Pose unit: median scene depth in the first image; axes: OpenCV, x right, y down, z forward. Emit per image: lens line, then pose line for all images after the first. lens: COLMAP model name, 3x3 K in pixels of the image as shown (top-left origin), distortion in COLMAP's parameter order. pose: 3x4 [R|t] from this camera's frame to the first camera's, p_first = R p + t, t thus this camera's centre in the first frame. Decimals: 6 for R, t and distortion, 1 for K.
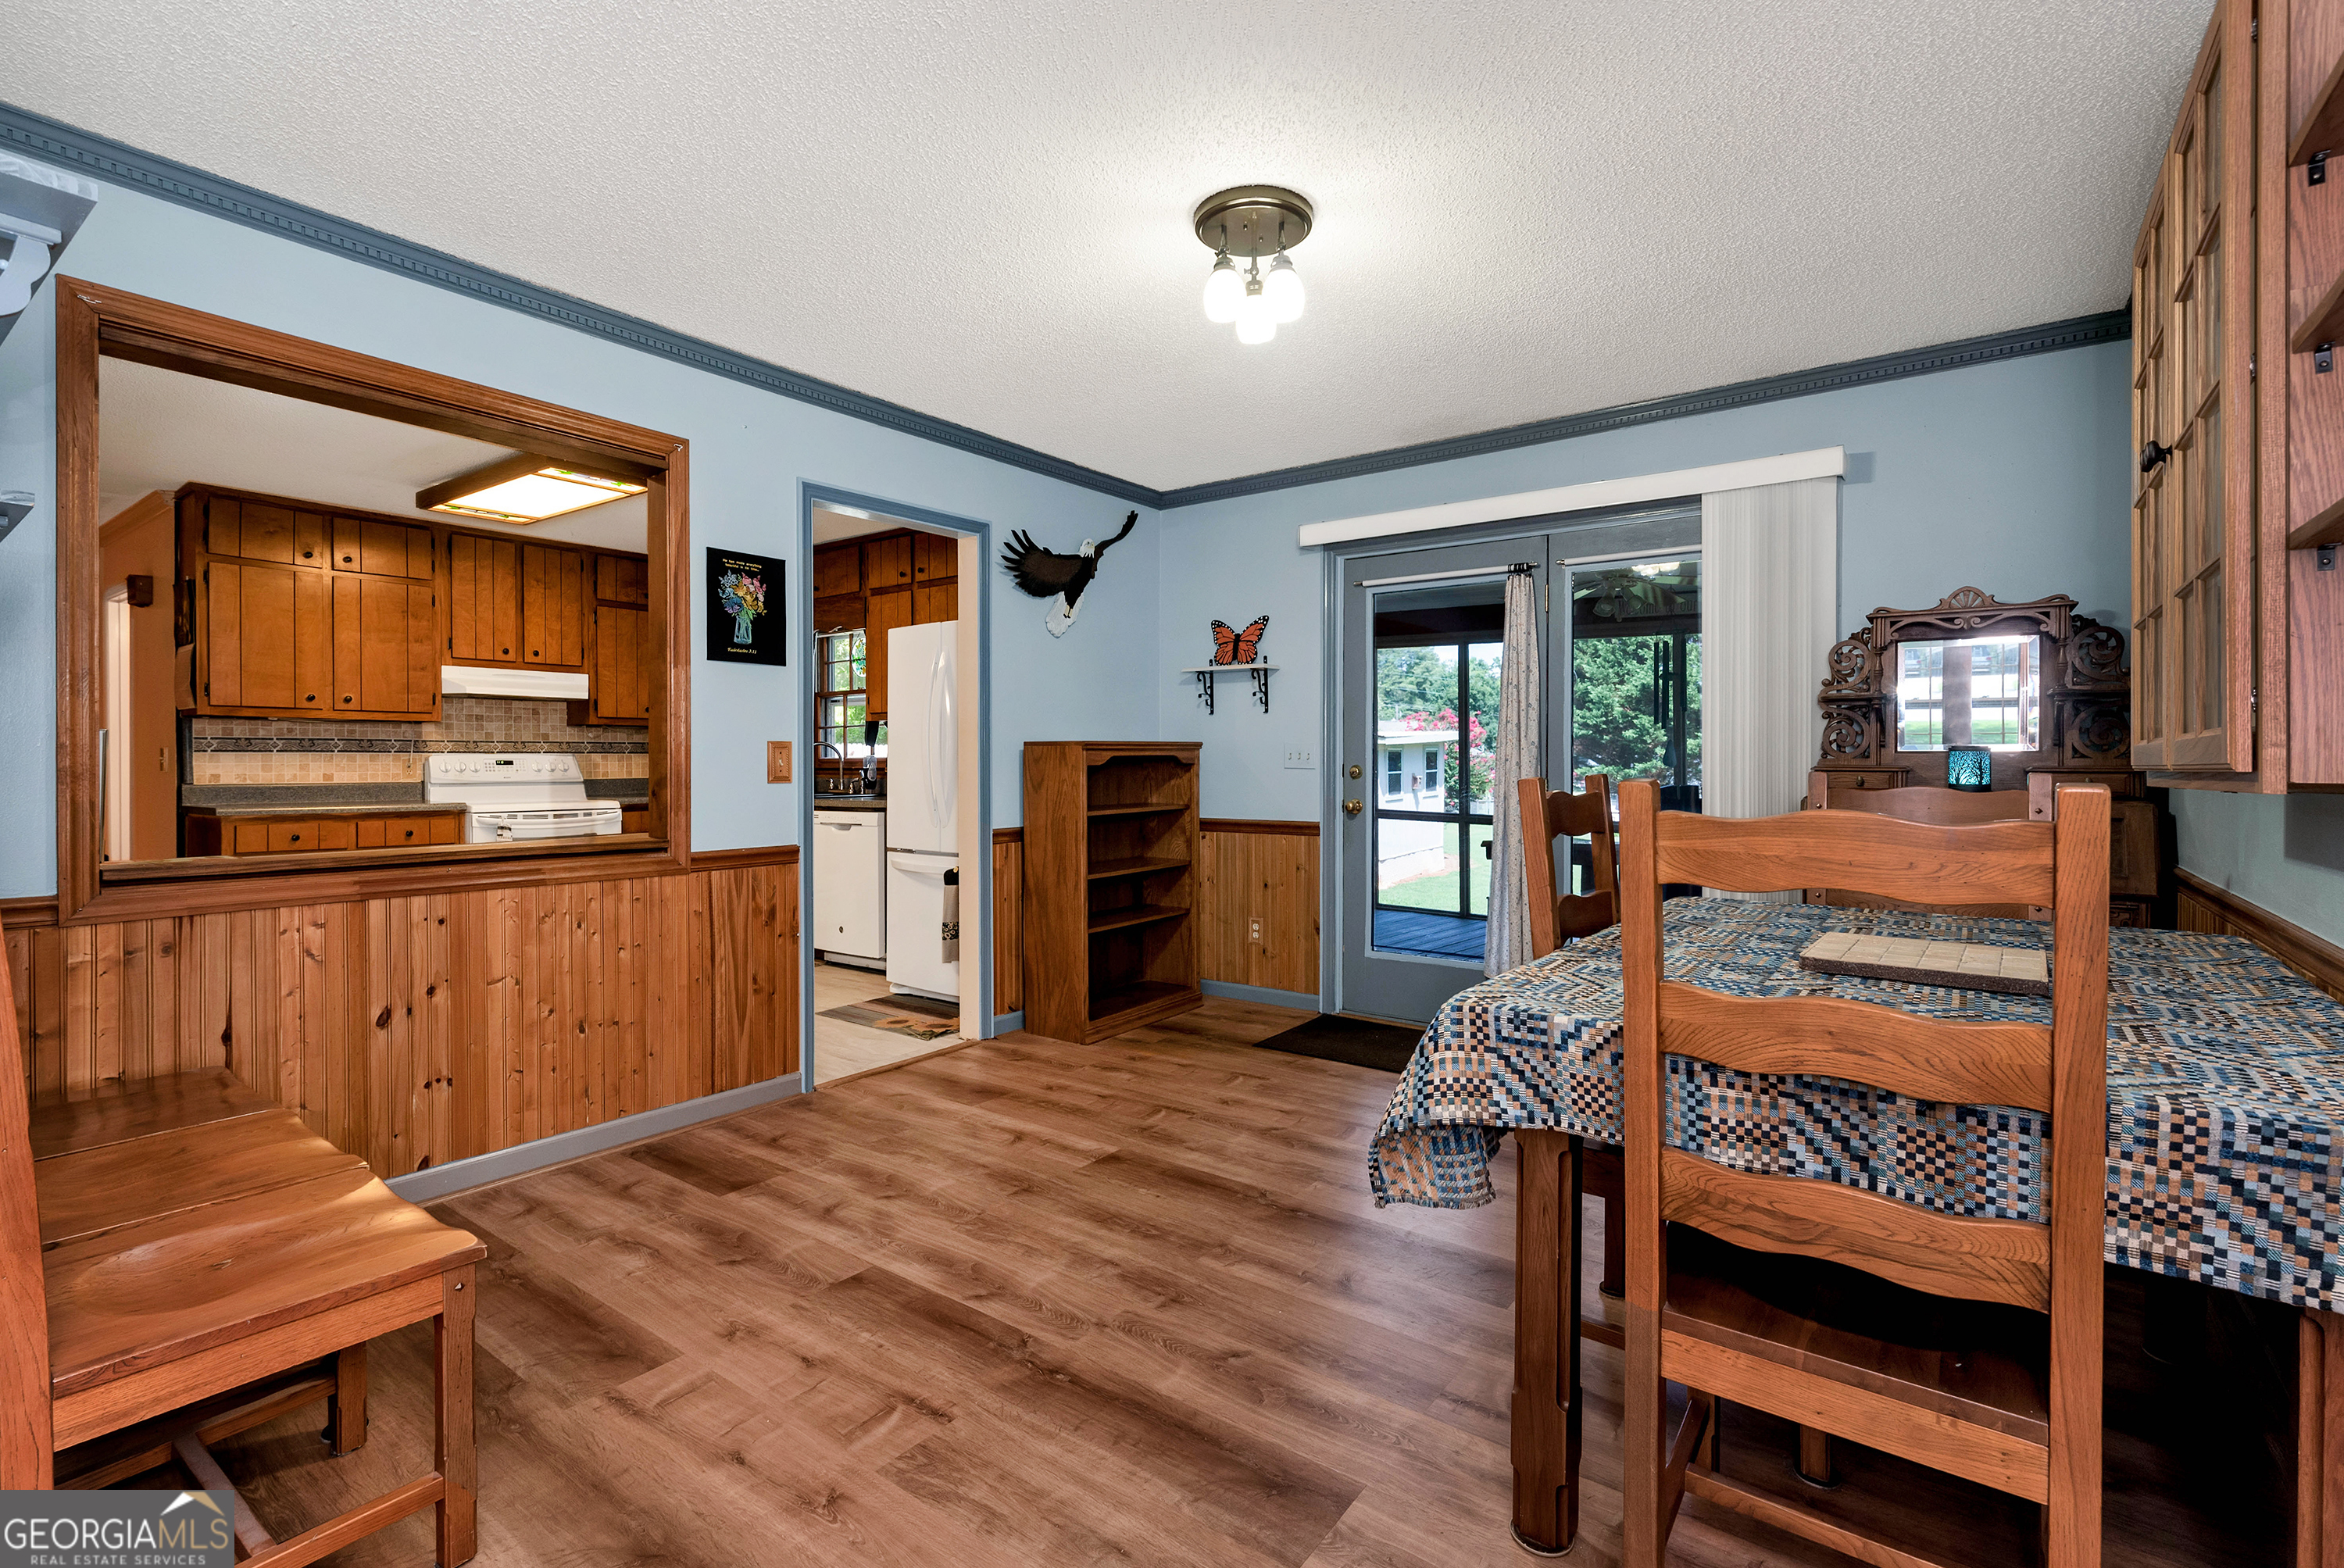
lens RADIAL K [[1052.7, 0, 1178.6], [0, 1052.7, 769.6], [0, 0, 1]] dist [-0.000684, -0.000383]
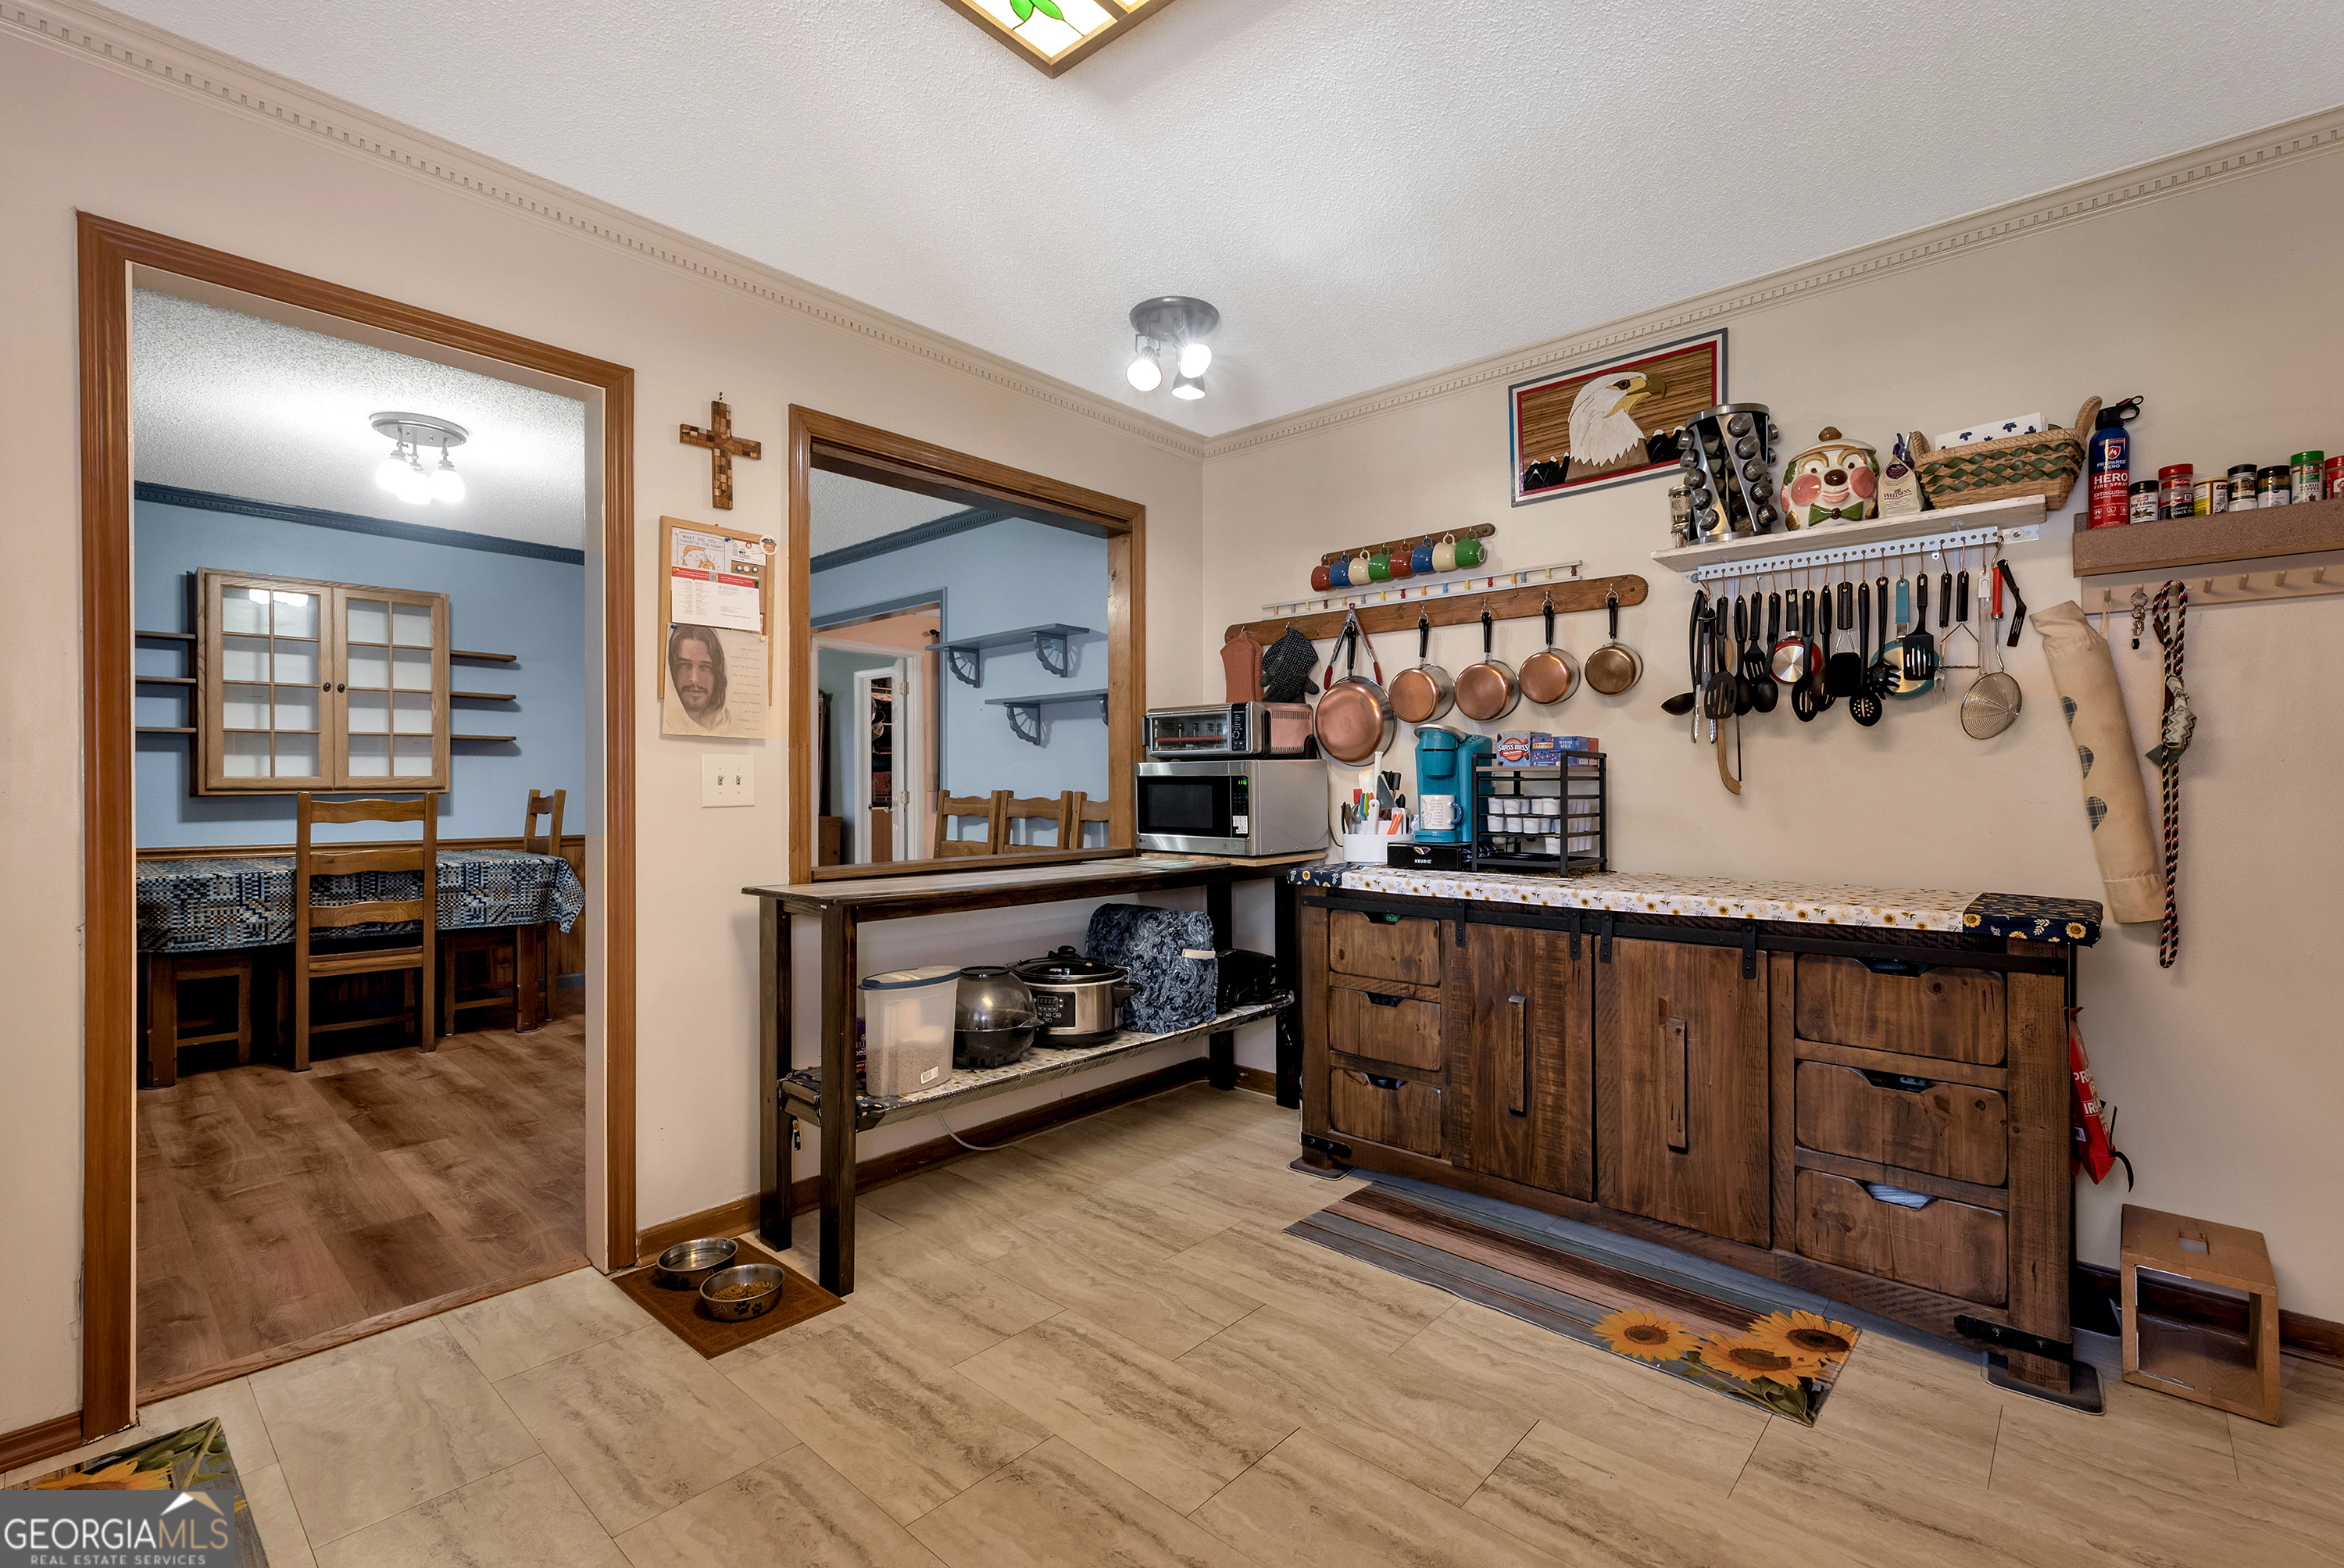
lens RADIAL K [[1030.7, 0, 1185.1], [0, 1030.7, 800.1], [0, 0, 1]] dist [0.001567, 0.000043]
pose [[-0.995430, -0.000711, 0.095497, -0.801612], [0.001248, 0.999790, 0.020452, -0.010354], [-0.095491, 0.020478, -0.995220, 1.628717]]
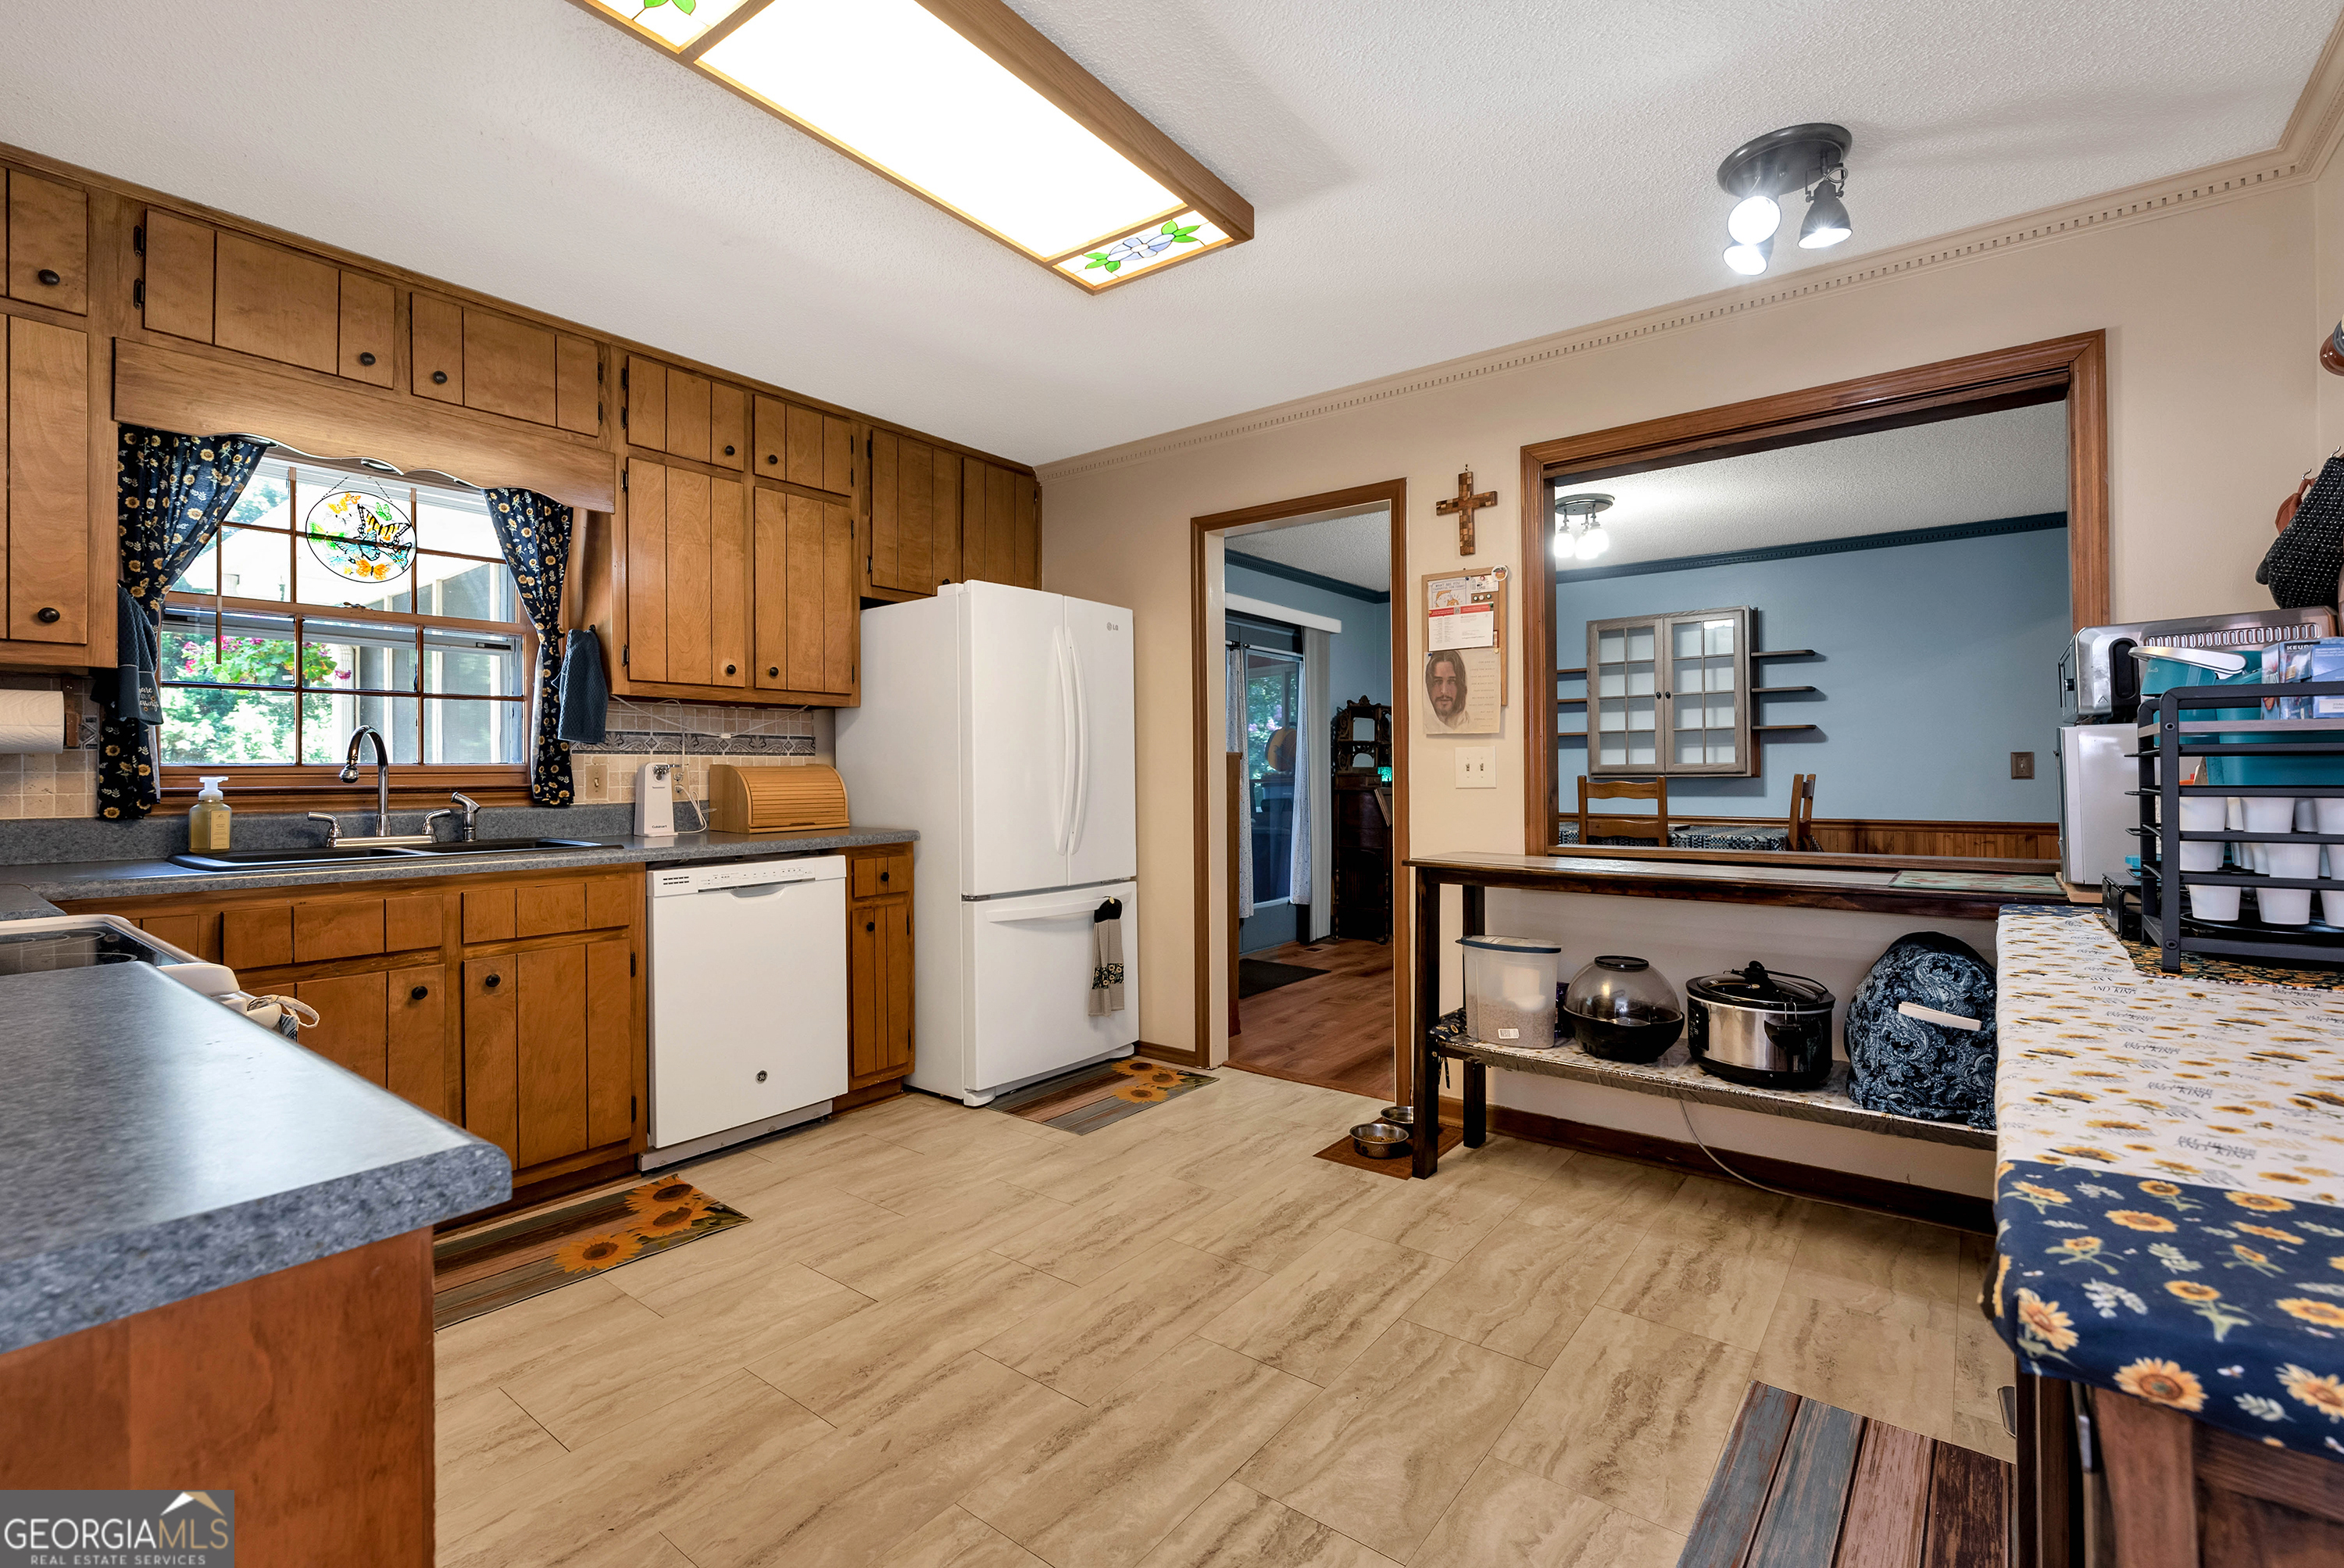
lens RADIAL K [[1045.0, 0, 1174.9], [0, 1045.0, 787.2], [0, 0, 1]] dist [0.005380, -0.000132]
pose [[0.028388, -0.012681, 0.999517, -1.337385], [0.011091, 0.999862, 0.012370, -0.006811], [-0.999535, 0.010734, 0.028524, 1.188297]]
